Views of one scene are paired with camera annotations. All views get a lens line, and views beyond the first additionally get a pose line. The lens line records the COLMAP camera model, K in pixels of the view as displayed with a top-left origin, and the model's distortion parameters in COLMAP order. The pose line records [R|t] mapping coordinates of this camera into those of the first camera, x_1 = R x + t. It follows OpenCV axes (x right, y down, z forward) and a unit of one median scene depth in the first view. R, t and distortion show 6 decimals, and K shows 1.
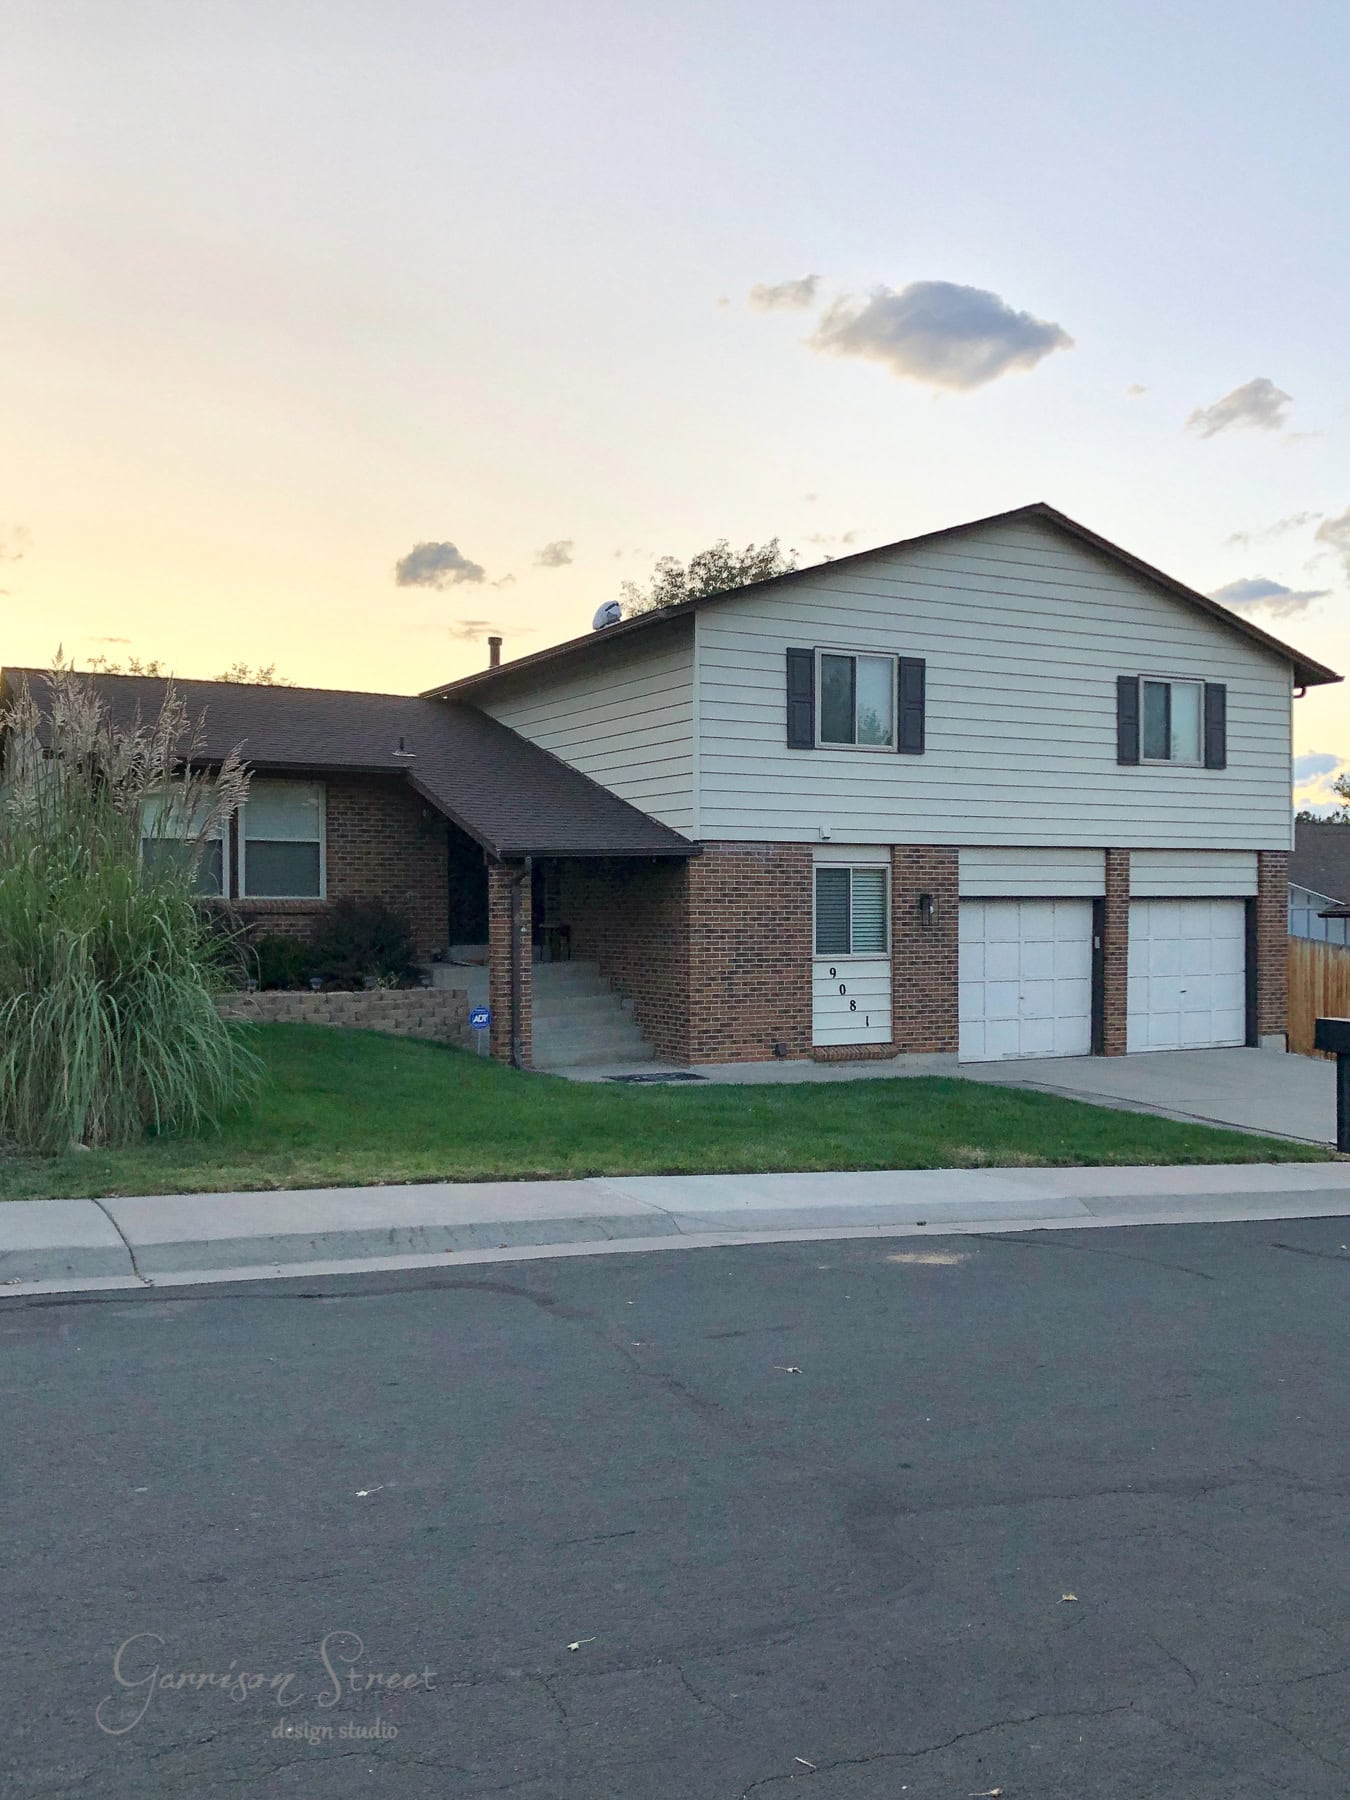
lens RADIAL K [[1619.6, 0, 675.0], [0, 1619.6, 900.0], [0, 0, 1]] dist [0.000432, 0.000454]
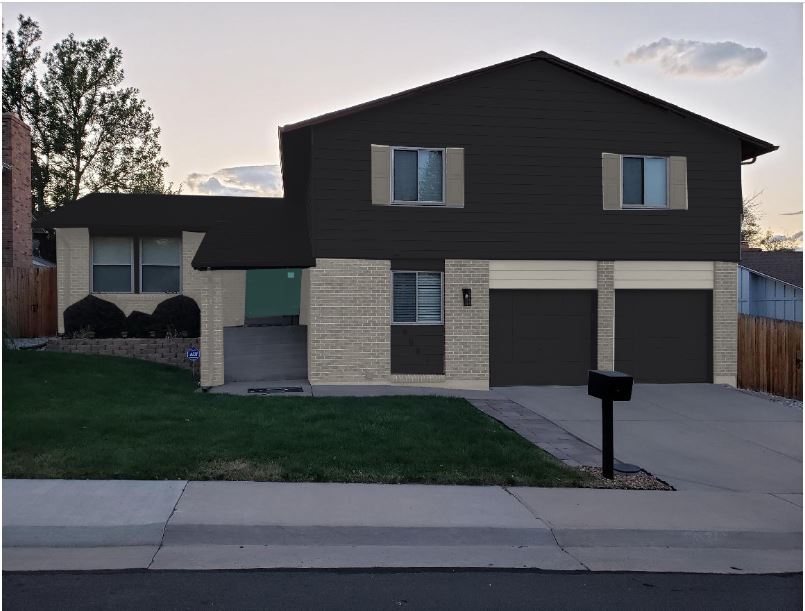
lens RADIAL K [[621.8, 0, 402.5], [0, 621.8, 305.5], [0, 0, 1]] dist [0.016971, 0.000058]
pose [[0.940363, -0.002439, -0.340163, 0.319953], [0.002449, 0.999997, -0.000401, 0.015700], [0.340163, -0.000456, 0.940366, 0.362496]]
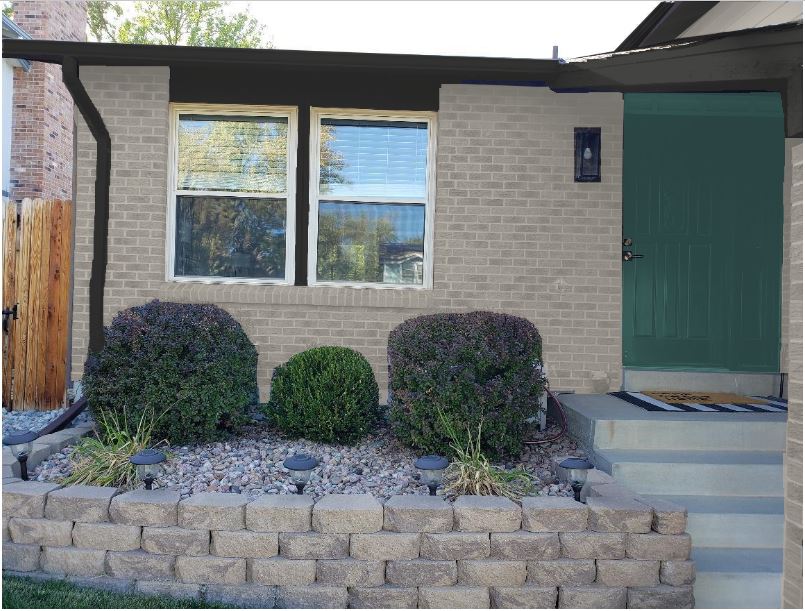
lens RADIAL K [[621.8, 0, 402.5], [0, 621.8, 305.5], [0, 0, 1]] dist [0.016971, 0.000058]
pose [[0.903392, 0.017450, -0.428460, -0.118961], [-0.024518, 0.999639, -0.010982, 0.009979], [0.428114, 0.020426, 0.903494, 0.784336]]
